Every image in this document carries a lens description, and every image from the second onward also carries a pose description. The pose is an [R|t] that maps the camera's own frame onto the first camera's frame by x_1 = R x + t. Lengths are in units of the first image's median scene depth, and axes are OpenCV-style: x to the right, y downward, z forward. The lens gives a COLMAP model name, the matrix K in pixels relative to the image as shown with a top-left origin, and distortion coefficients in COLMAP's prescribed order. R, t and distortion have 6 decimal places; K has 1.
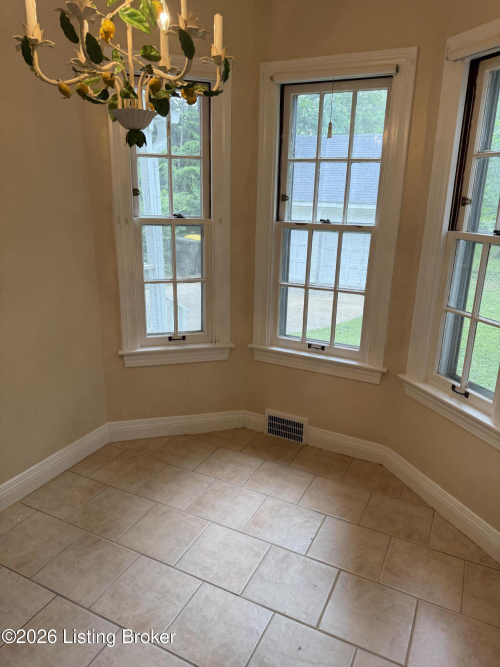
lens RADIAL K [[469.9, 0, 254.2], [0, 469.9, 331.1], [0, 0, 1]] dist [0.029235, -0.036793]
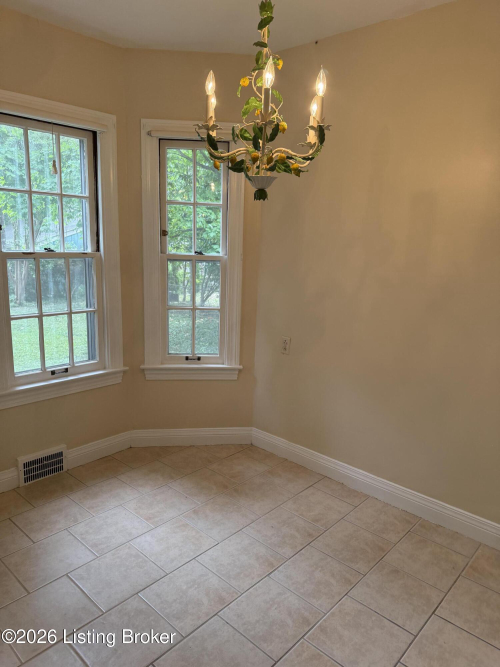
lens RADIAL K [[469.9, 0, 255.8], [0, 469.9, 336.5], [0, 0, 1]] dist [0.029235, -0.036793]
pose [[0.271616, -0.213136, 0.938508, -0.756733], [0.247272, 0.957887, 0.145973, -0.090838], [-0.930097, 0.192418, 0.312880, 0.286312]]
